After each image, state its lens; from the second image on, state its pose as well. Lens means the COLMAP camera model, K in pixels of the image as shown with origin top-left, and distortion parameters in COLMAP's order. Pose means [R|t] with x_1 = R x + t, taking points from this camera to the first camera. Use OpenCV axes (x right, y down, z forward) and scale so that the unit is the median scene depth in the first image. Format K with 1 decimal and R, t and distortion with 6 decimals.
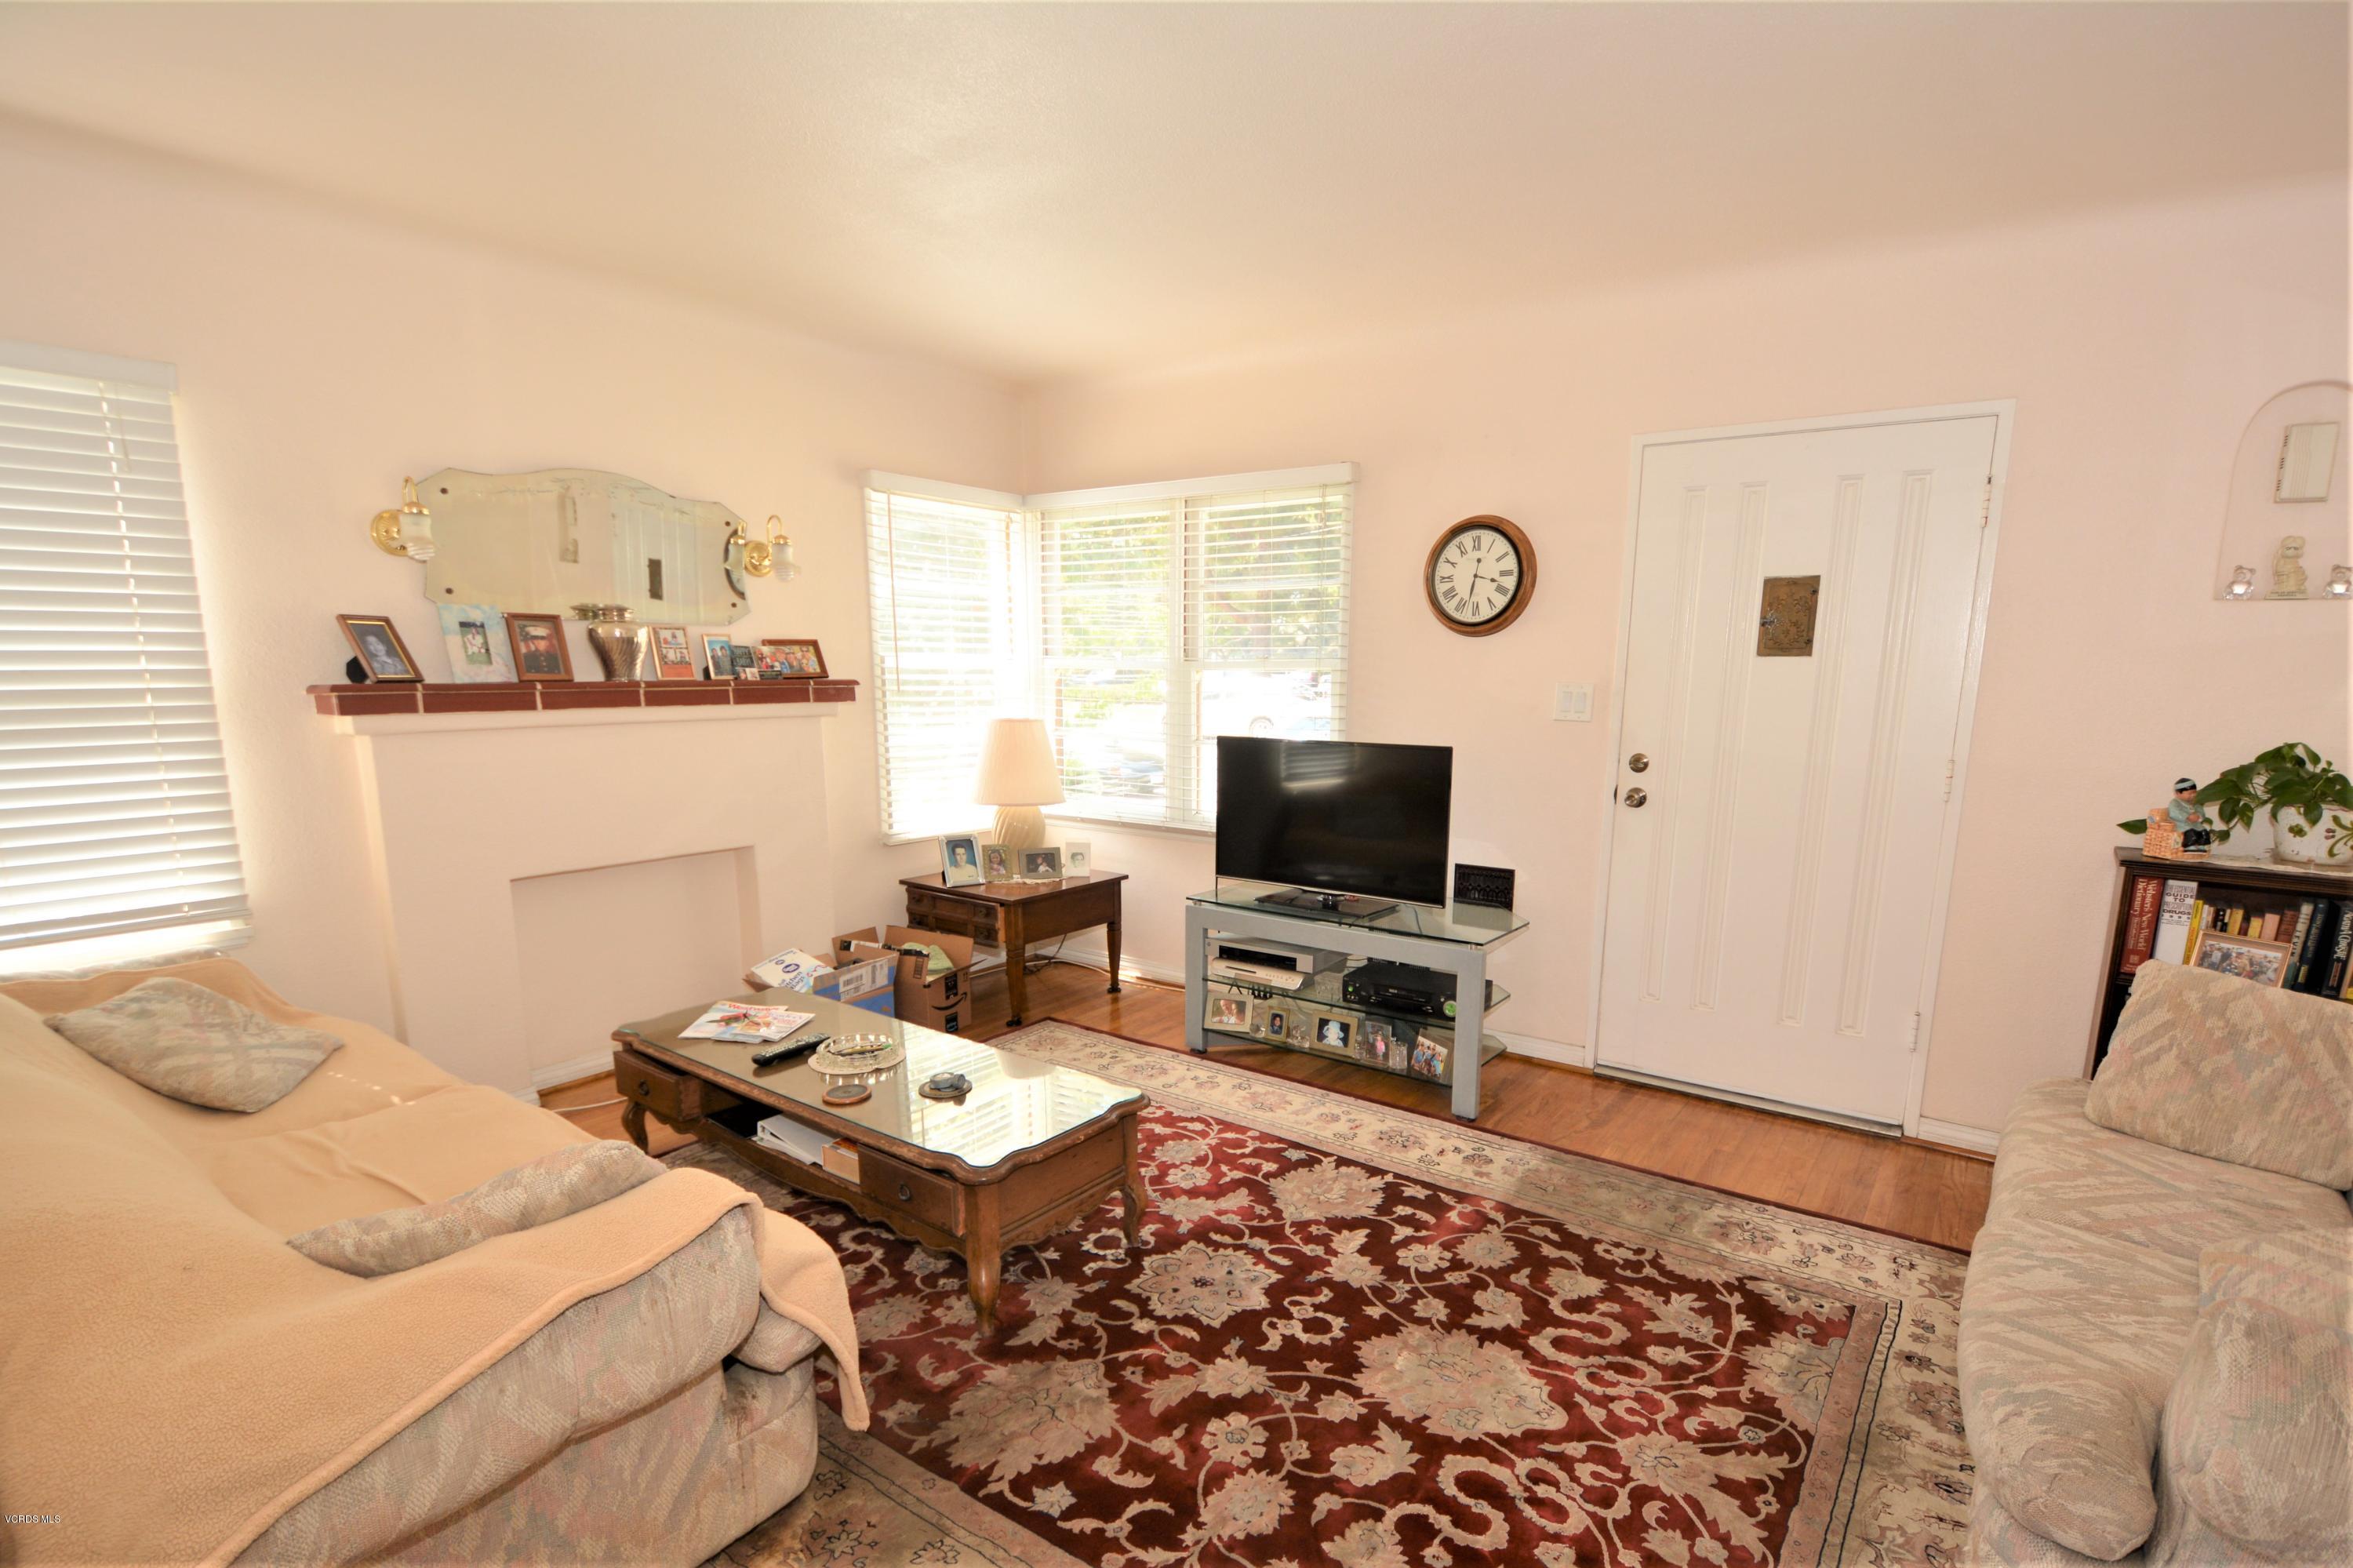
lens RADIAL K [[1132.2, 0, 1216.1], [0, 1132.2, 888.3], [0, 0, 1]] dist [-0.008318, -0.006020]
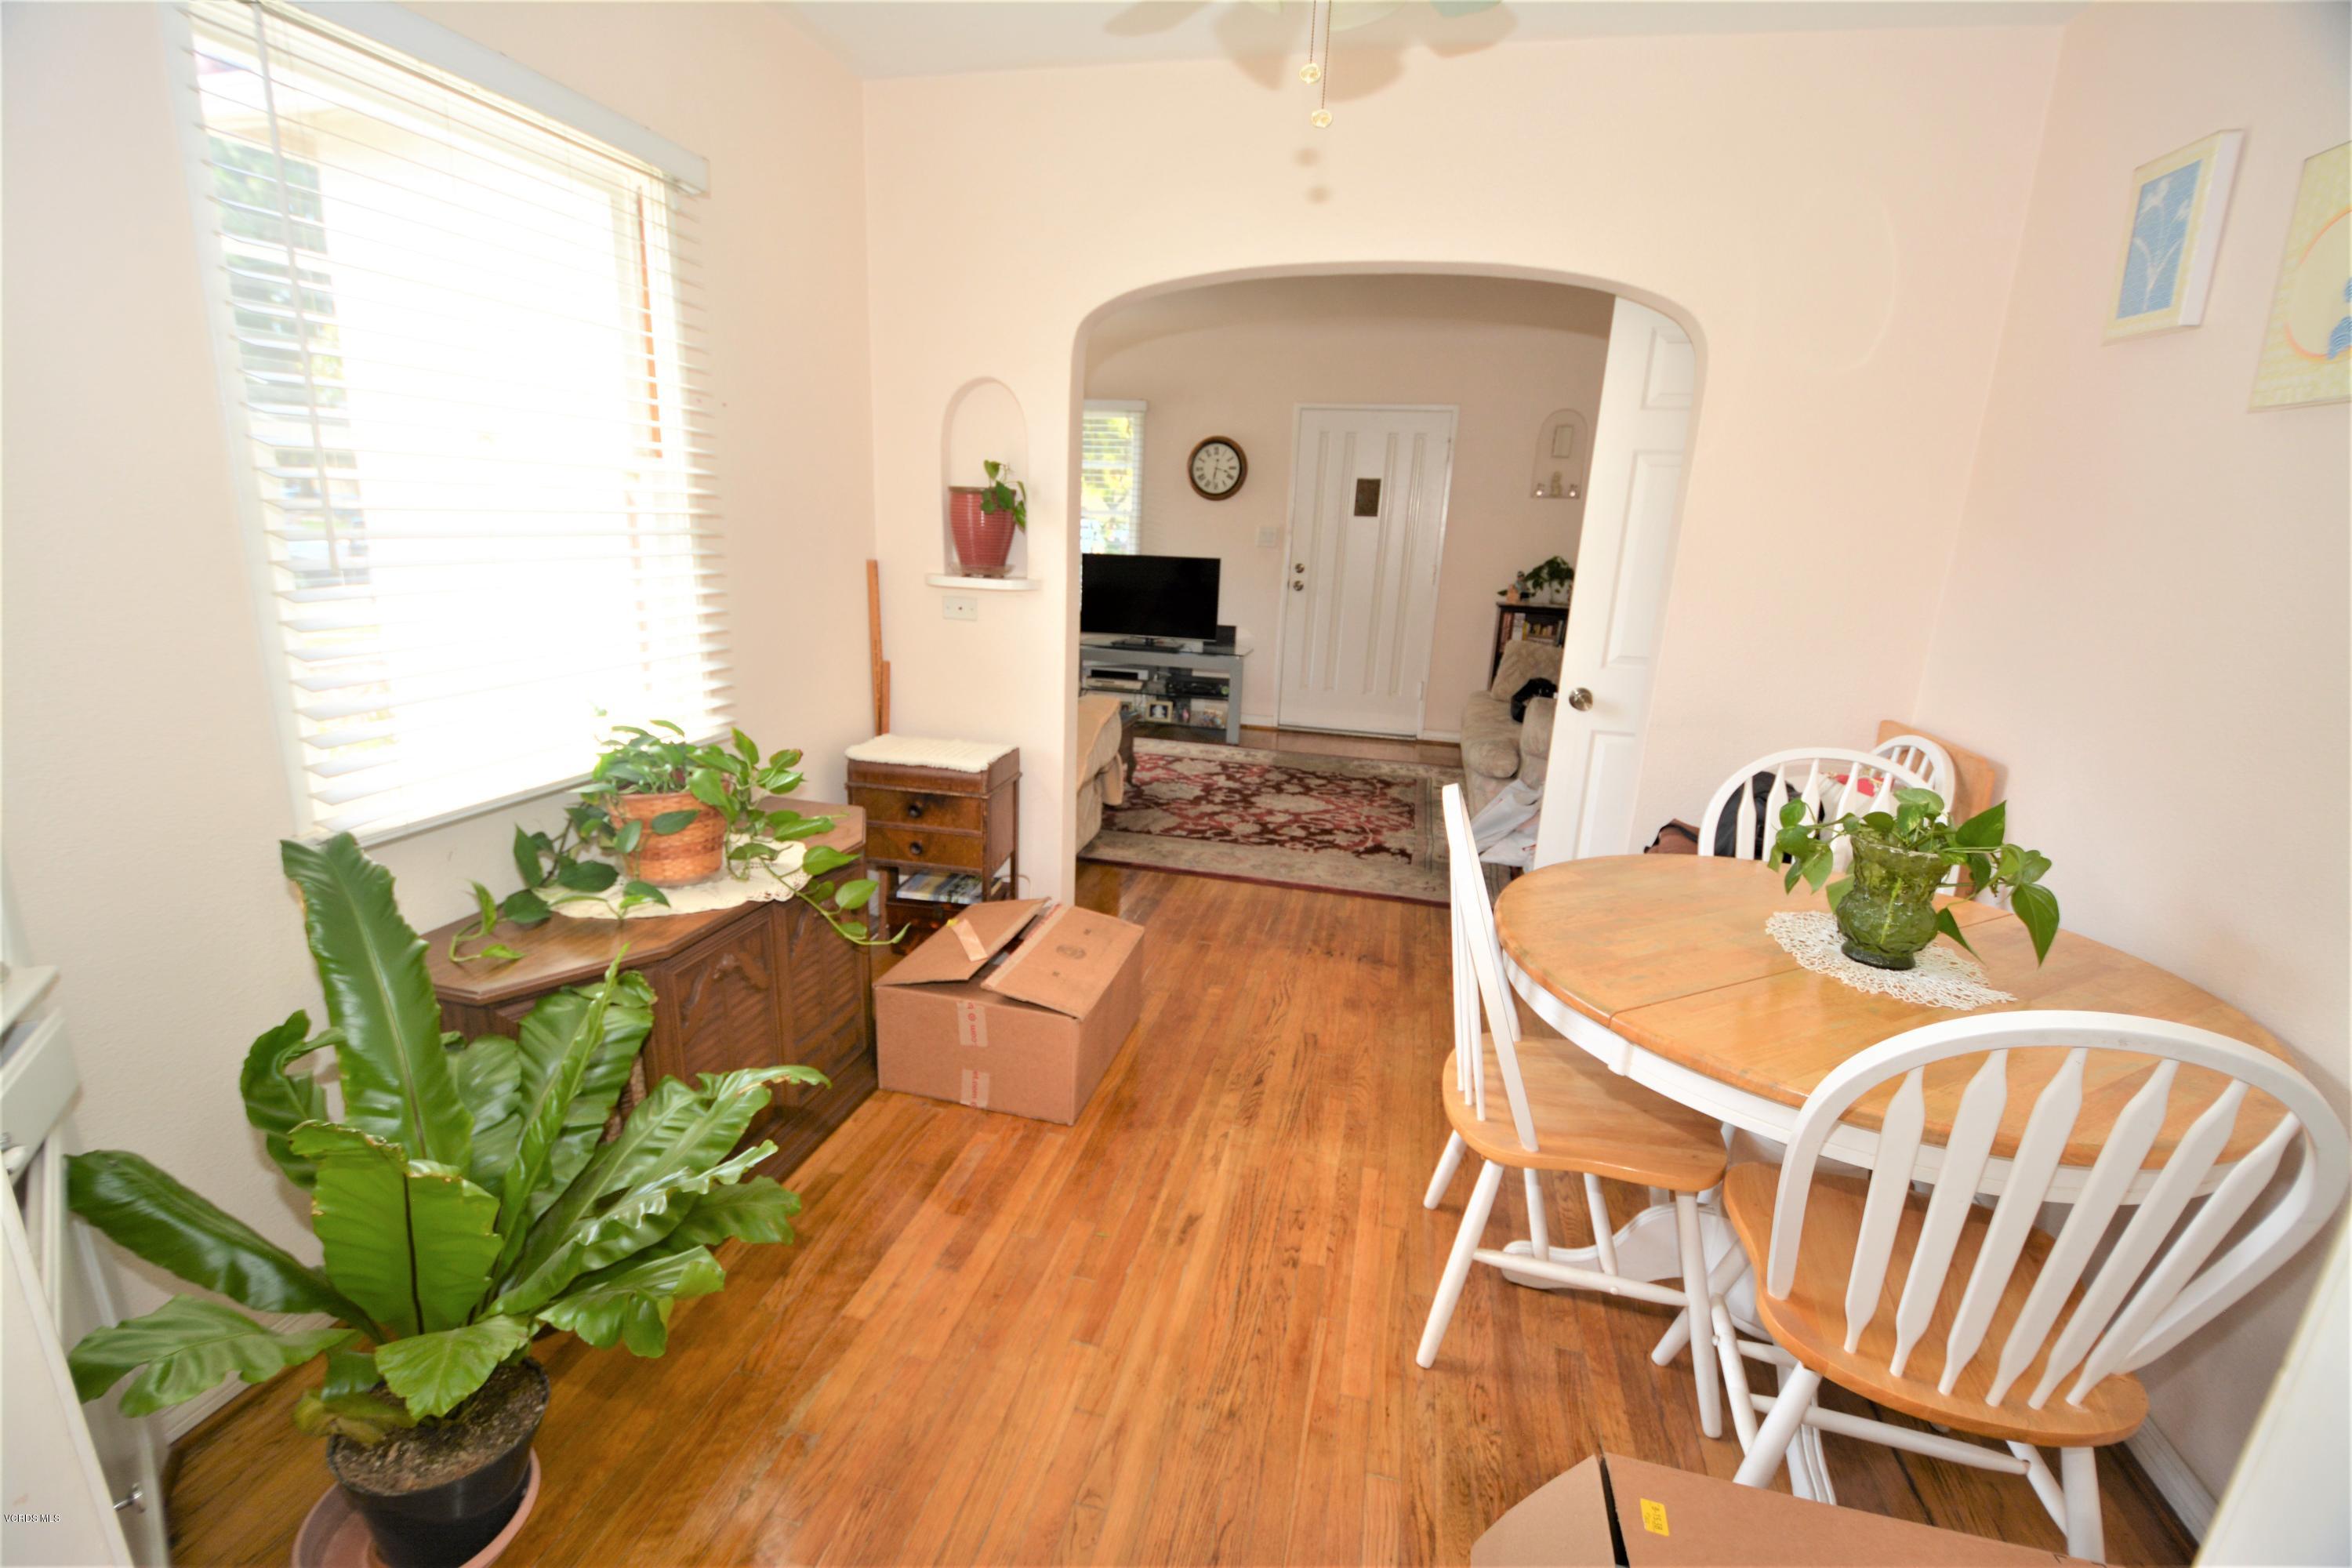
lens RADIAL K [[1027.2, 0, 1150.4], [0, 1027.2, 804.3], [0, 0, 1]] dist [0.002403, -0.014381]
pose [[0.933147, -0.073470, 0.351907, -0.807495], [0.042881, 0.994653, 0.093954, 0.182829], [-0.356928, -0.072583, 0.931308, -0.943476]]
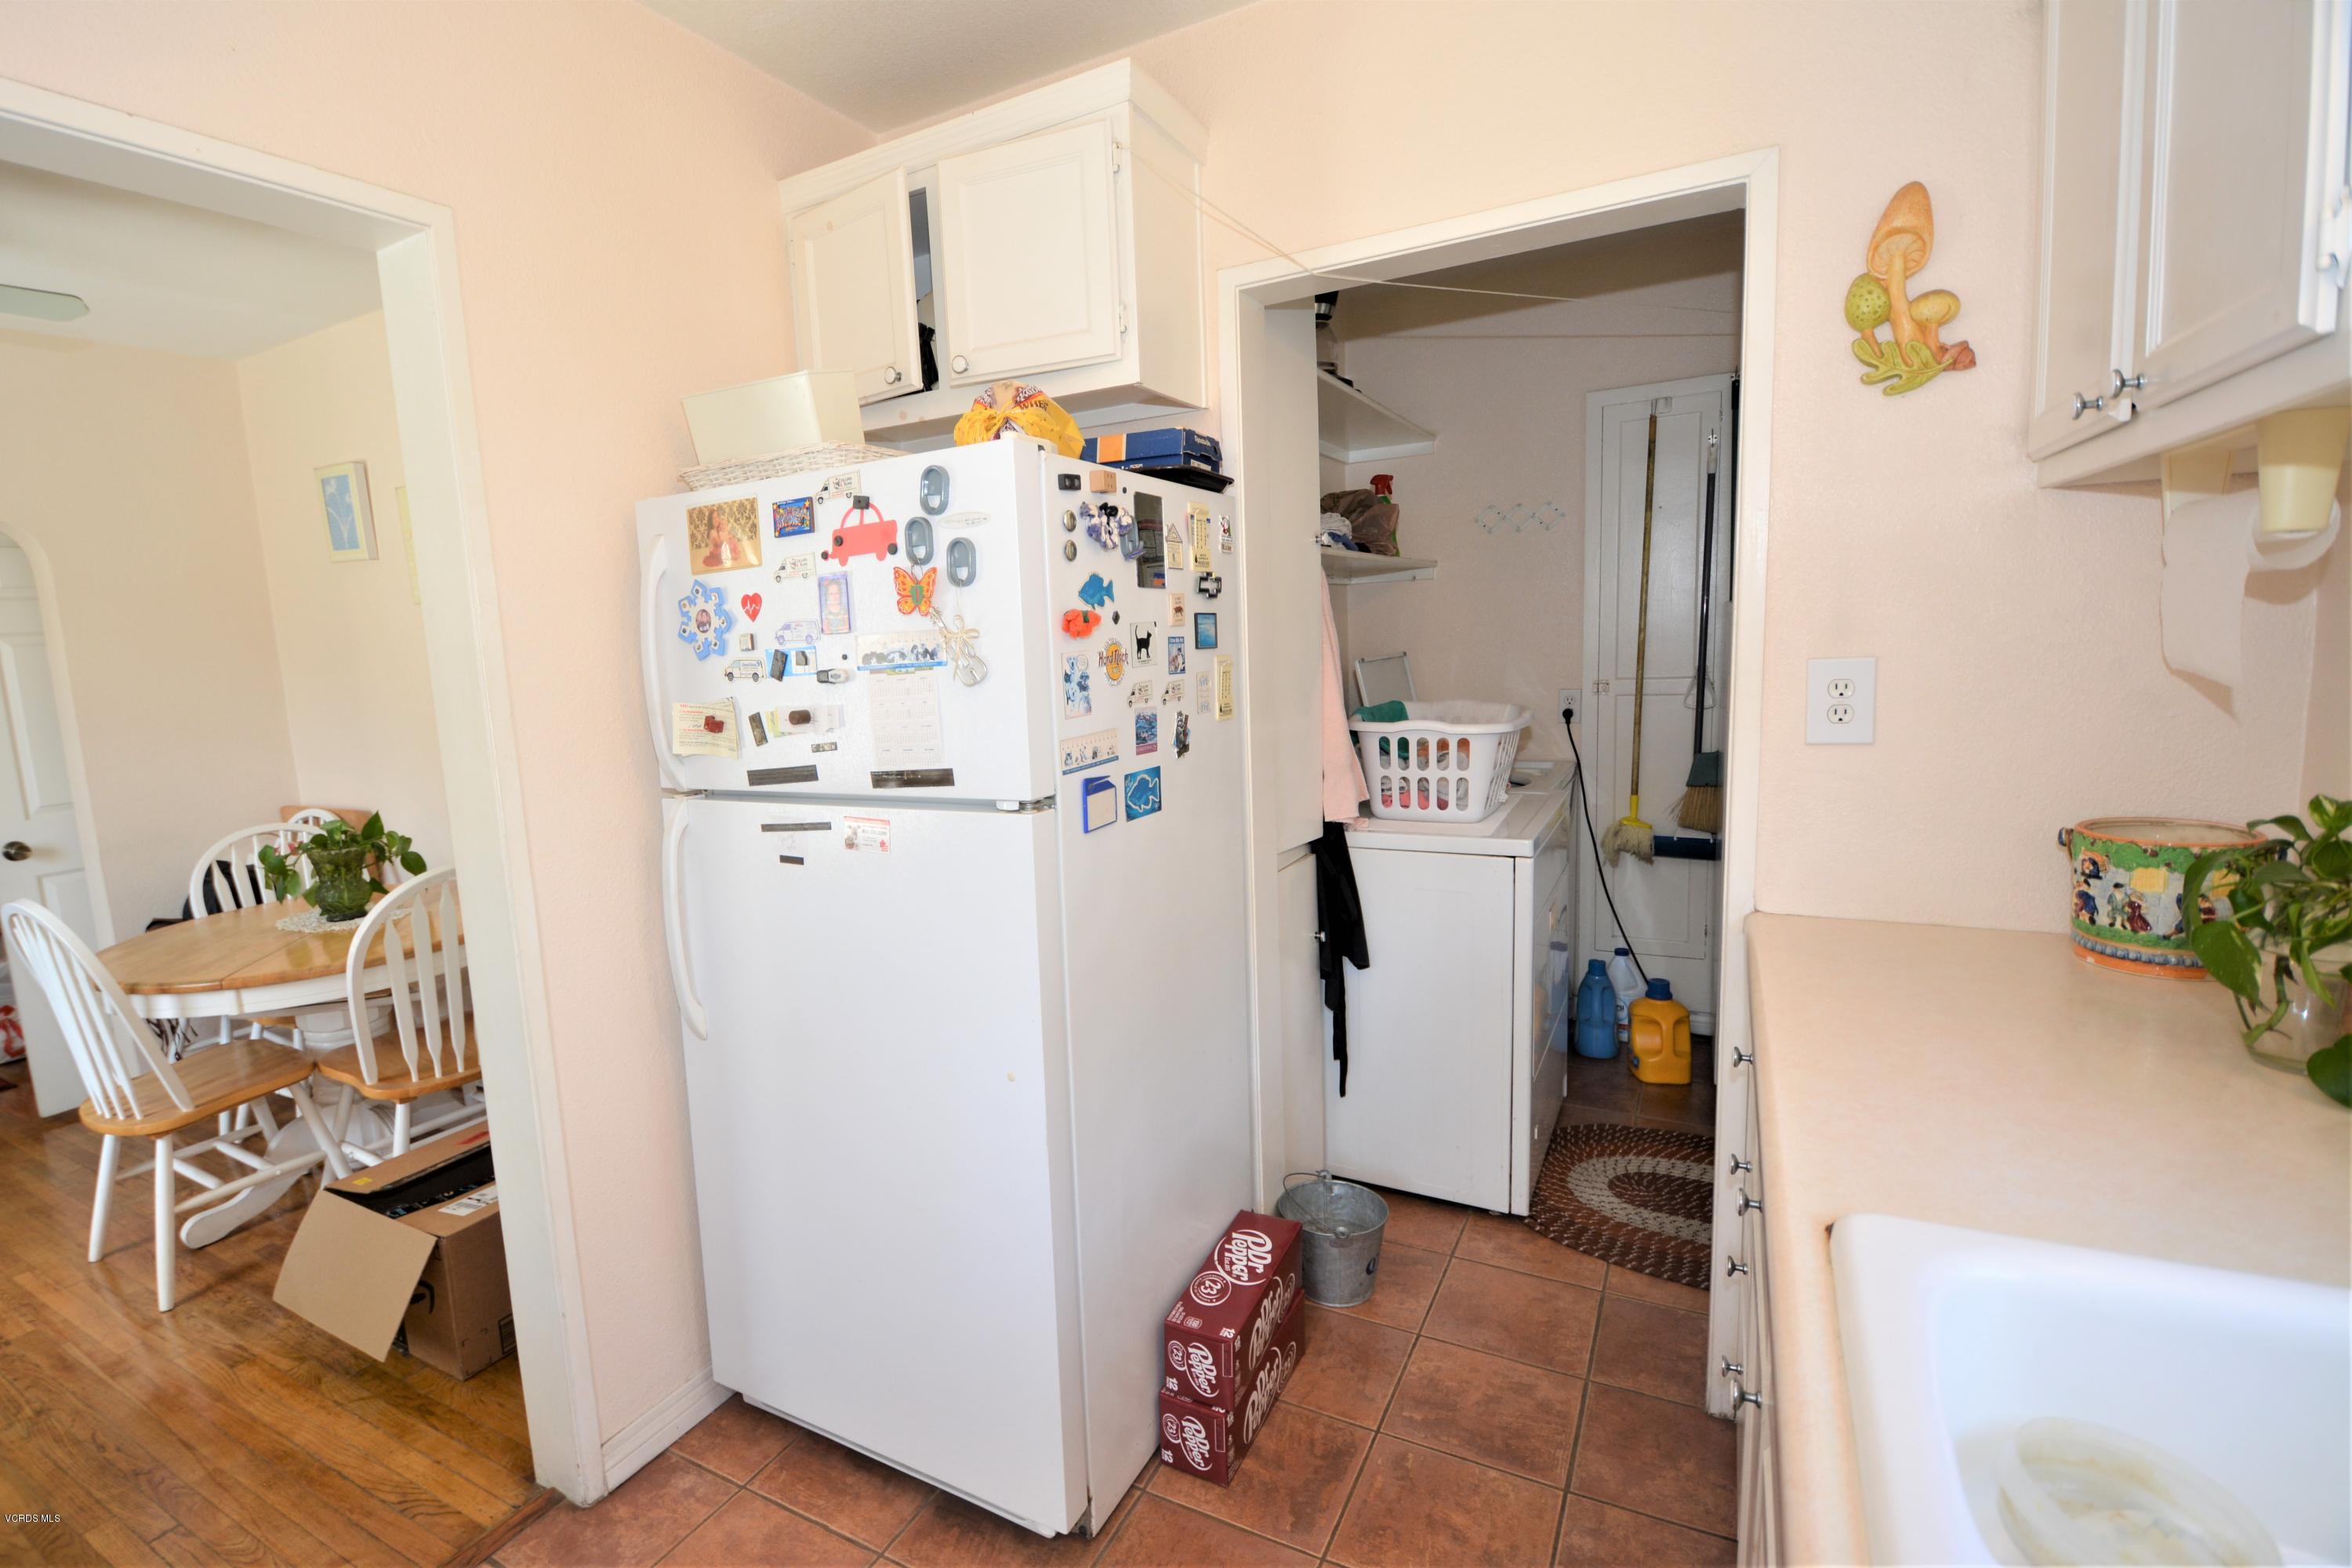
lens RADIAL K [[1131.7, 0, 1085.3], [0, 1131.7, 776.0], [0, 0, 1]] dist [-0.008318, -0.006020]
pose [[-0.094181, -0.136516, 0.986151, -1.430689], [0.251107, 0.955270, 0.156223, 0.223512], [-0.963367, 0.262342, -0.055689, -1.261532]]
